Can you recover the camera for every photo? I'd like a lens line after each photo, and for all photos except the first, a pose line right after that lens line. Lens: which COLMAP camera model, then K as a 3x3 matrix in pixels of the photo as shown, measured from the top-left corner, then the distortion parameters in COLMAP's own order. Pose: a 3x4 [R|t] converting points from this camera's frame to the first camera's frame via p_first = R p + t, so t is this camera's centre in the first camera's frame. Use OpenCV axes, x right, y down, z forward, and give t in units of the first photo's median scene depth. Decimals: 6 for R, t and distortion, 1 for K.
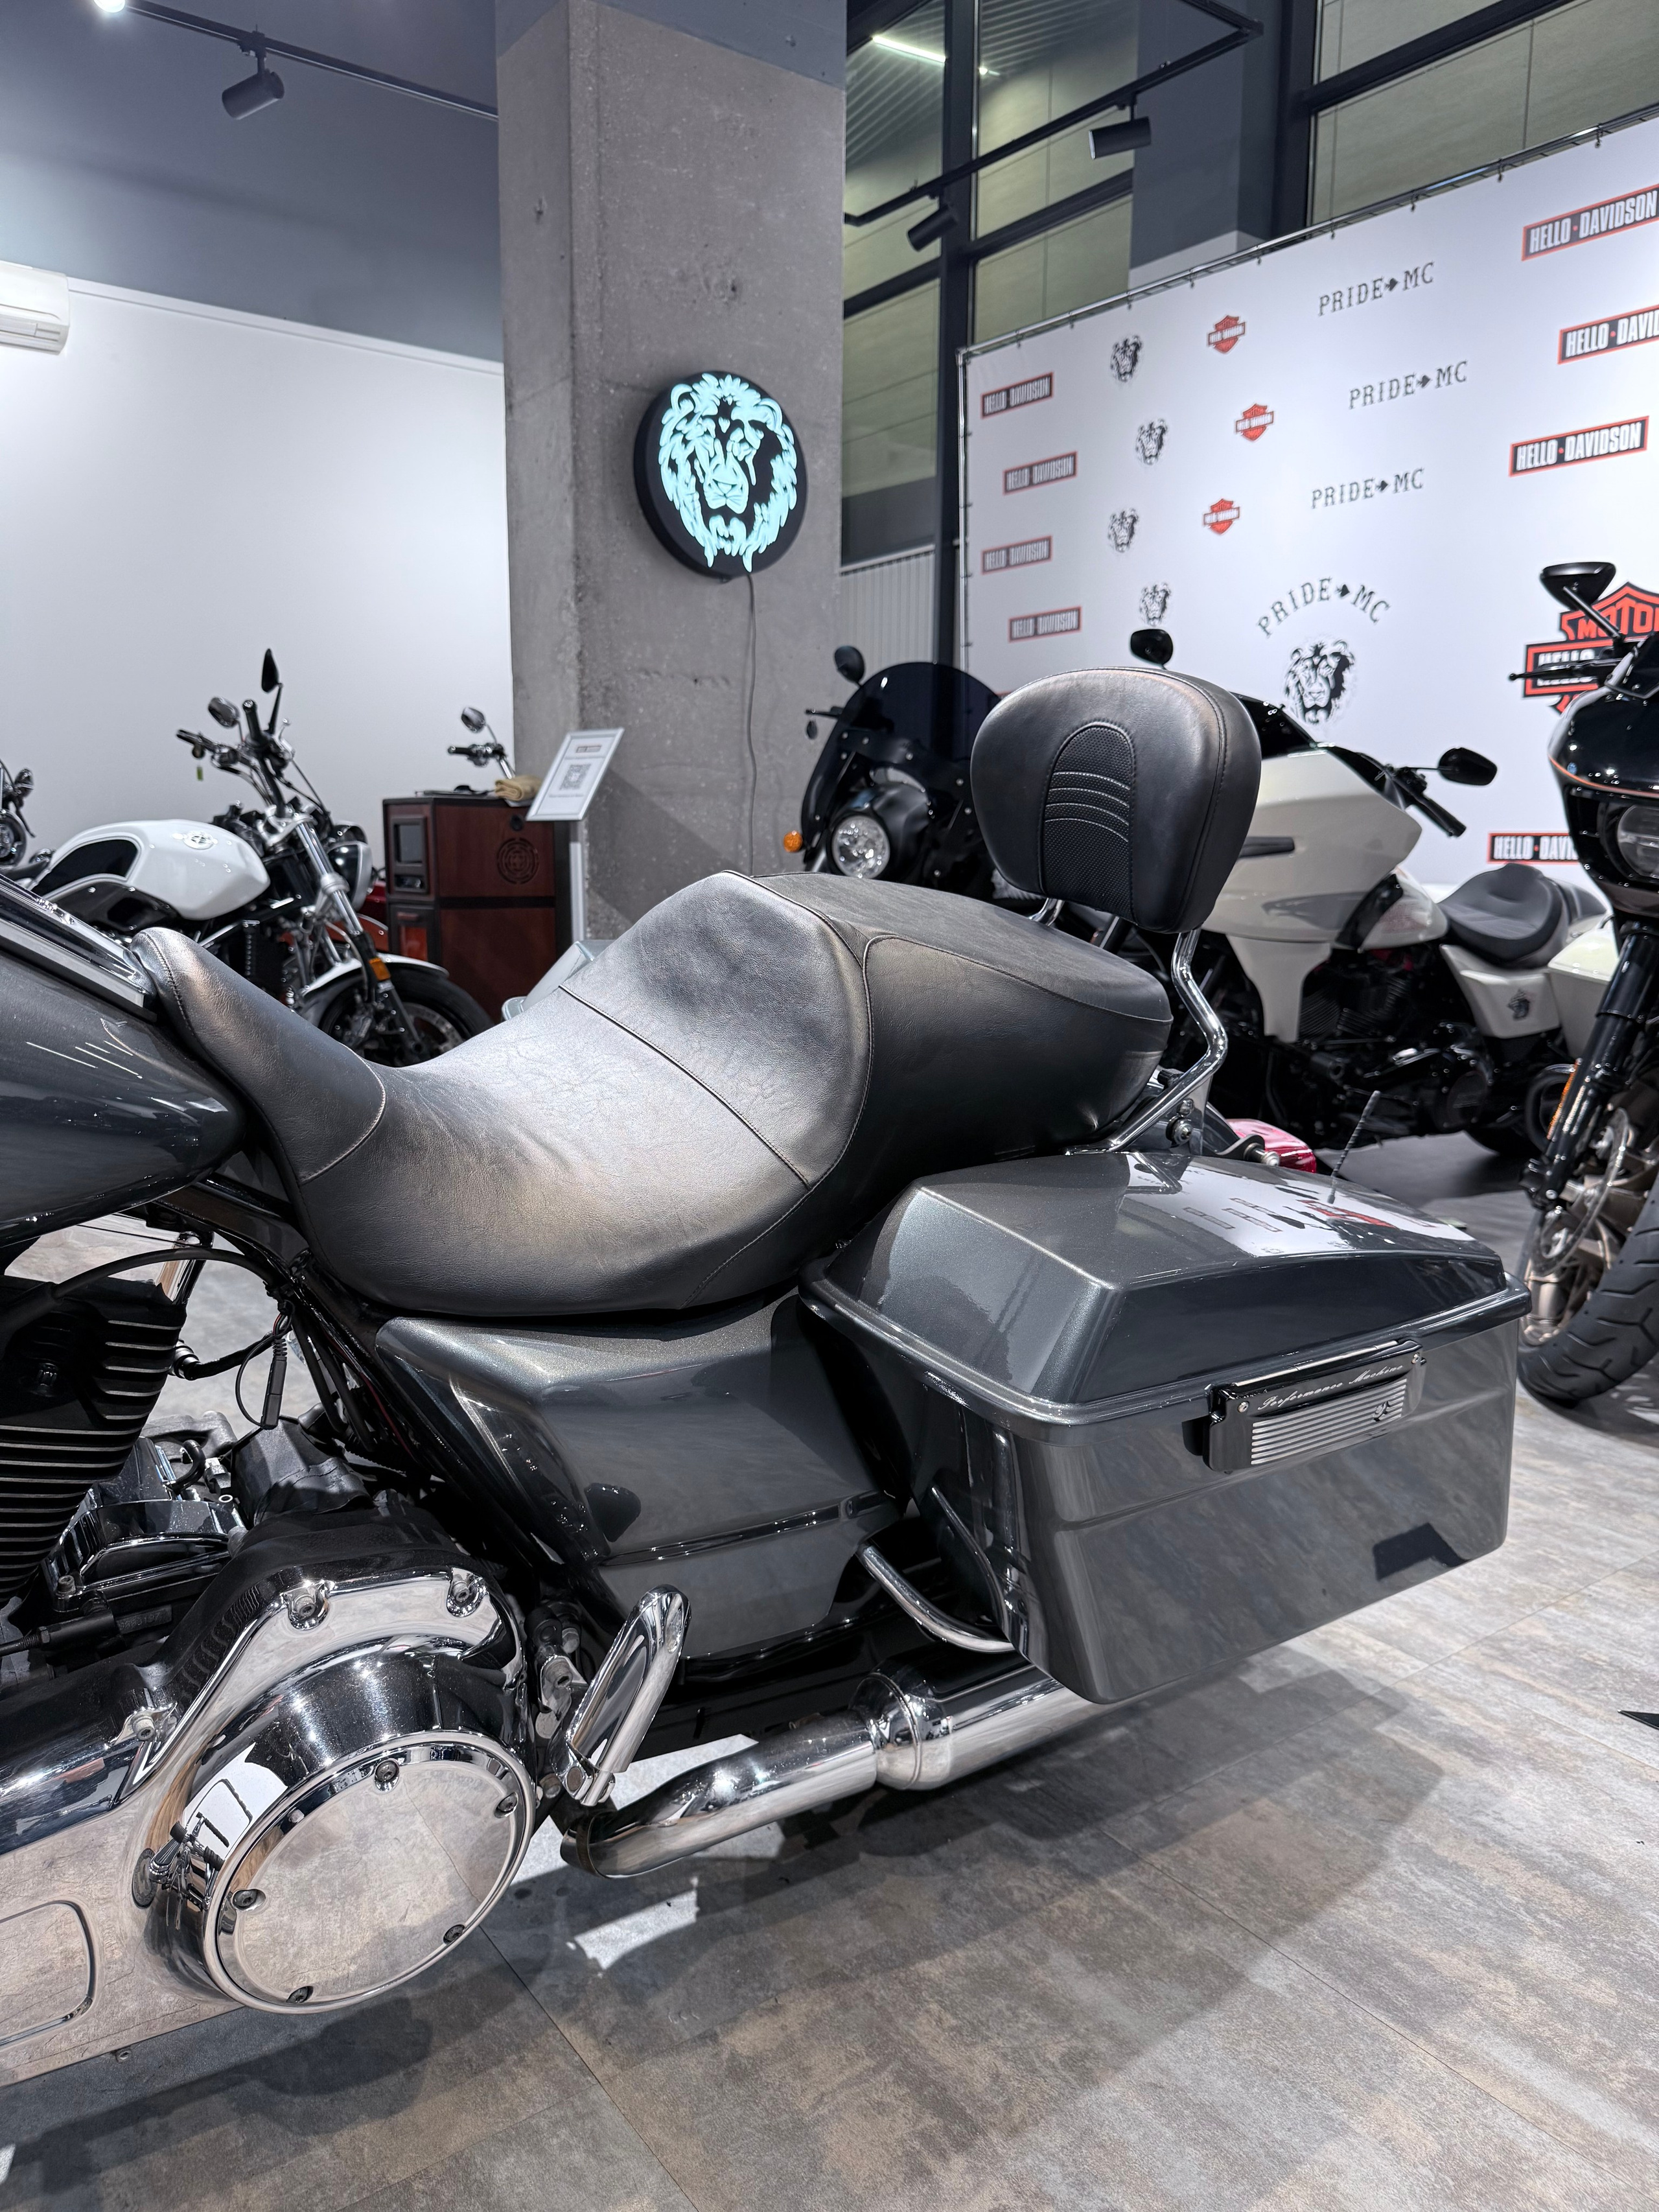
lens RADIAL K [[1568.3, 0, 813.6], [0, 1568.3, 1135.6], [0, 0, 1]] dist [-0.023770, -0.001063]
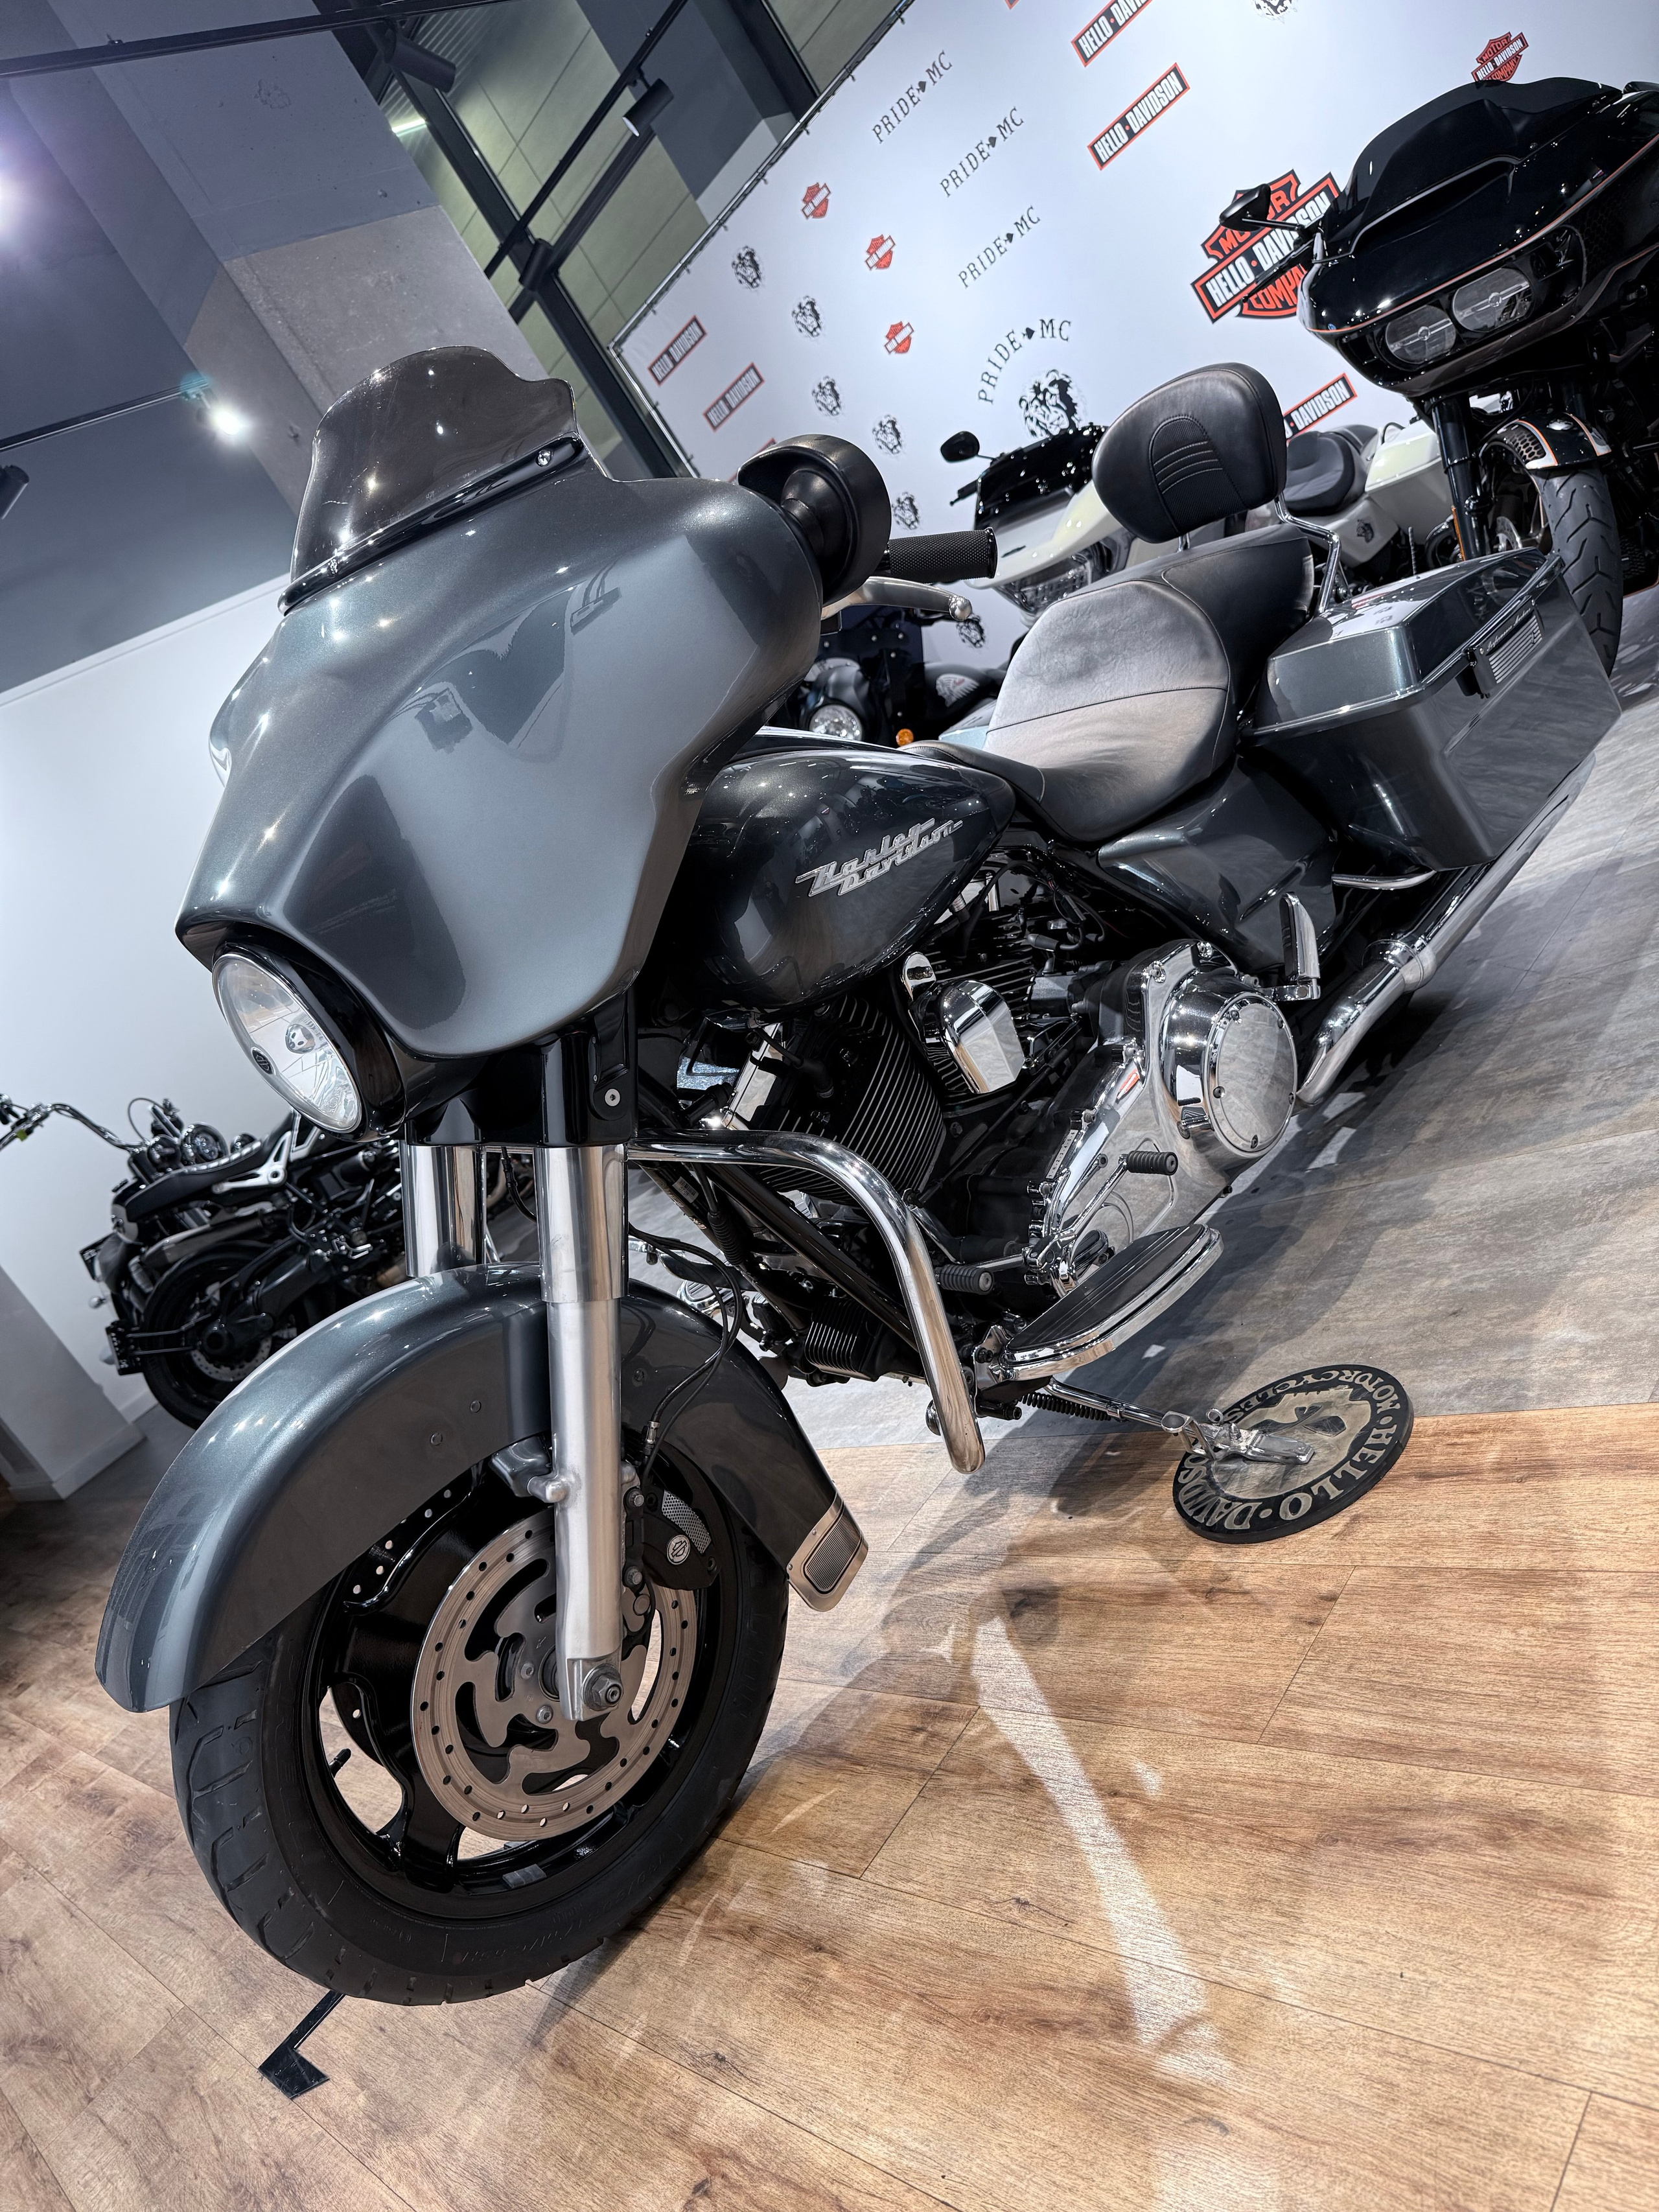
lens RADIAL K [[1550.5, 0, 817.0], [0, 1550.5, 1165.7], [0, 0, 1]] dist [-0.027046, -0.002446]
pose [[0.829463, -0.558561, -0.000188, -0.580627], [0.558057, 0.828699, 0.042780, 0.120954], [-0.023740, -0.035590, 0.999084, -0.695117]]
